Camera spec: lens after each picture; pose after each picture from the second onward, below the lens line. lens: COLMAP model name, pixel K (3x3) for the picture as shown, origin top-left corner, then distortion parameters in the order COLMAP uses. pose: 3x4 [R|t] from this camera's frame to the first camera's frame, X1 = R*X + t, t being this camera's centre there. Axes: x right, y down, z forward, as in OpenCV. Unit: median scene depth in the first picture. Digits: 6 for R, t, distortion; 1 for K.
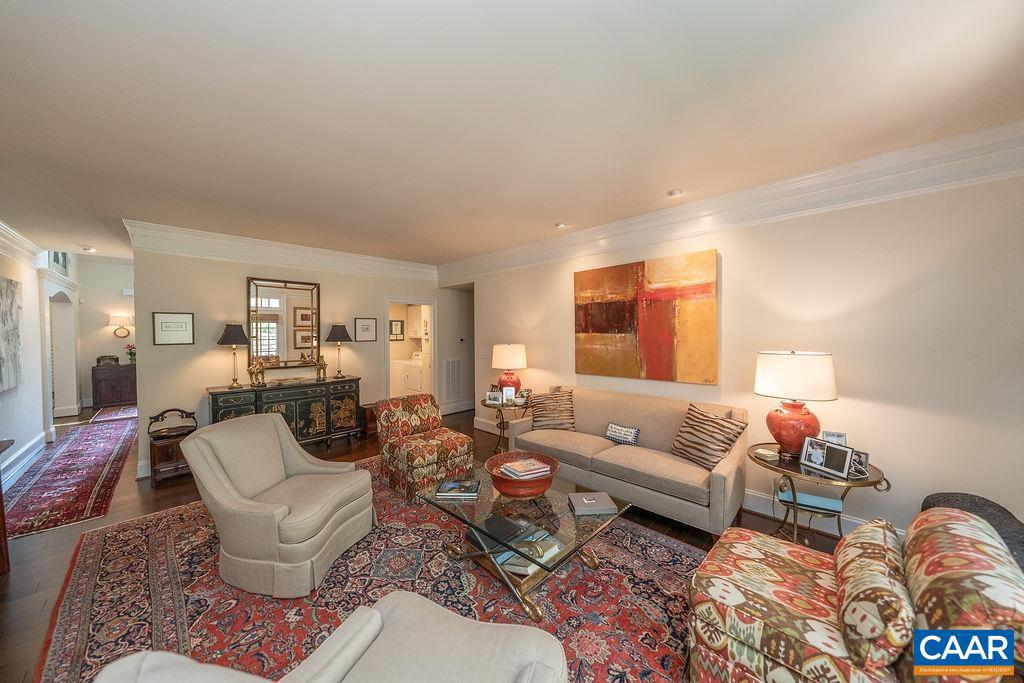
lens RADIAL K [[348.4, 0, 509.1], [0, 348.4, 337.4], [0, 0, 1]] dist [-0.003005, -0.000189]
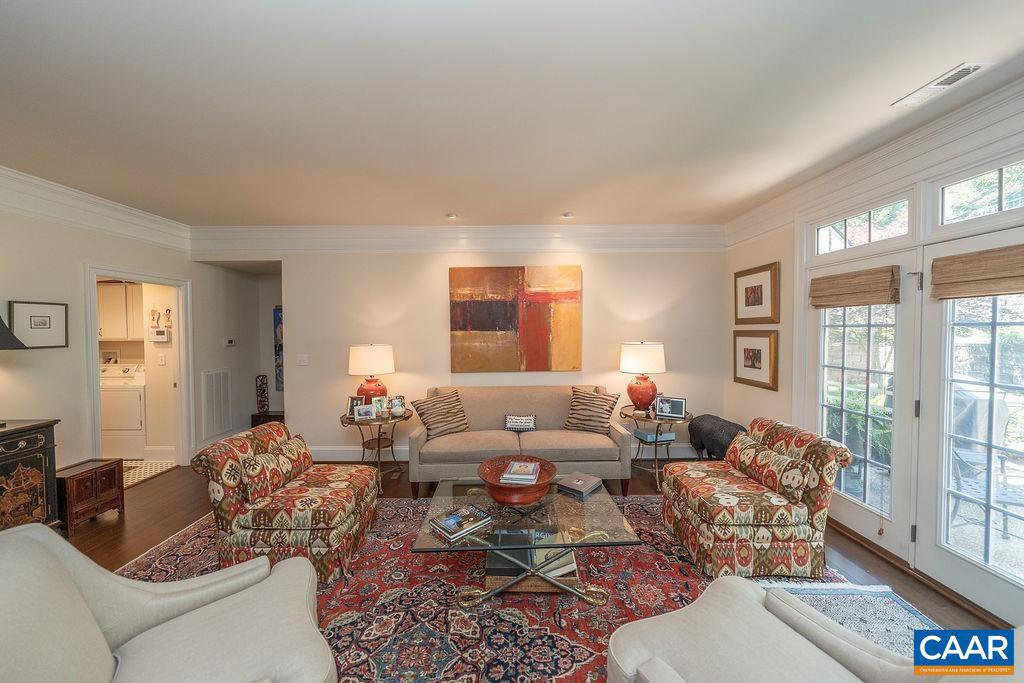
lens RADIAL K [[348.4, 0, 512.7], [0, 348.4, 337.8], [0, 0, 1]] dist [-0.003005, -0.000189]
pose [[0.699509, -0.015047, 0.714466, -0.441826], [0.012518, 0.999883, 0.008802, 0.000498], [-0.714514, 0.002786, 0.699615, 0.239698]]
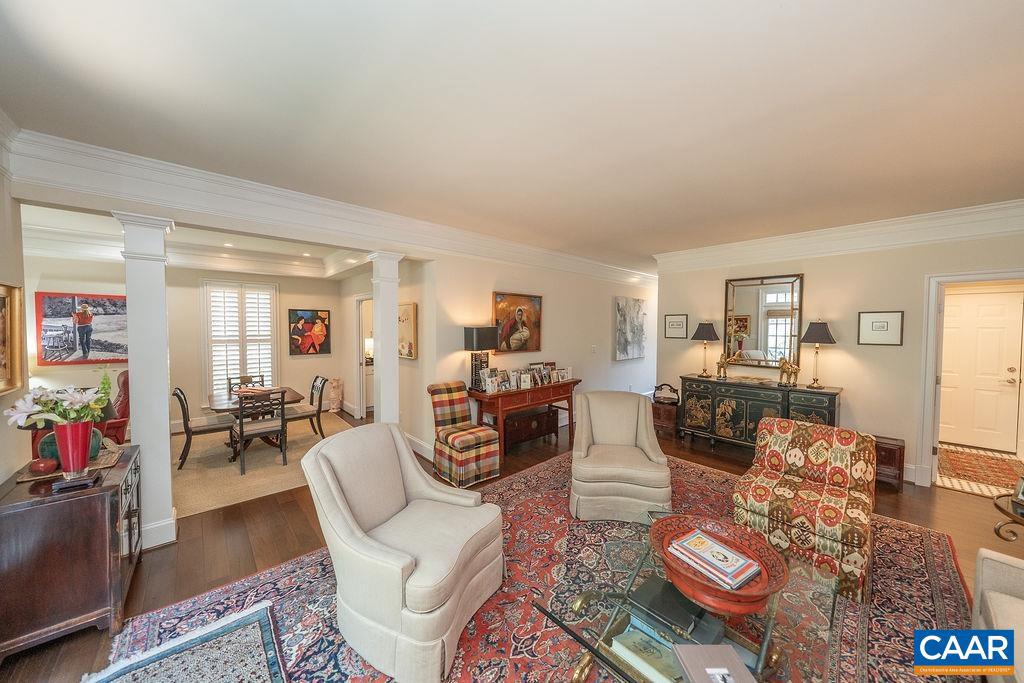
lens RADIAL K [[348.4, 0, 511.3], [0, 348.4, 335.2], [0, 0, 1]] dist [-0.003005, -0.000189]
pose [[-0.046070, 0.032512, -0.998409, 0.470664], [-0.018660, 0.999268, 0.033401, -0.026188], [0.998764, 0.020169, -0.045430, 0.451531]]
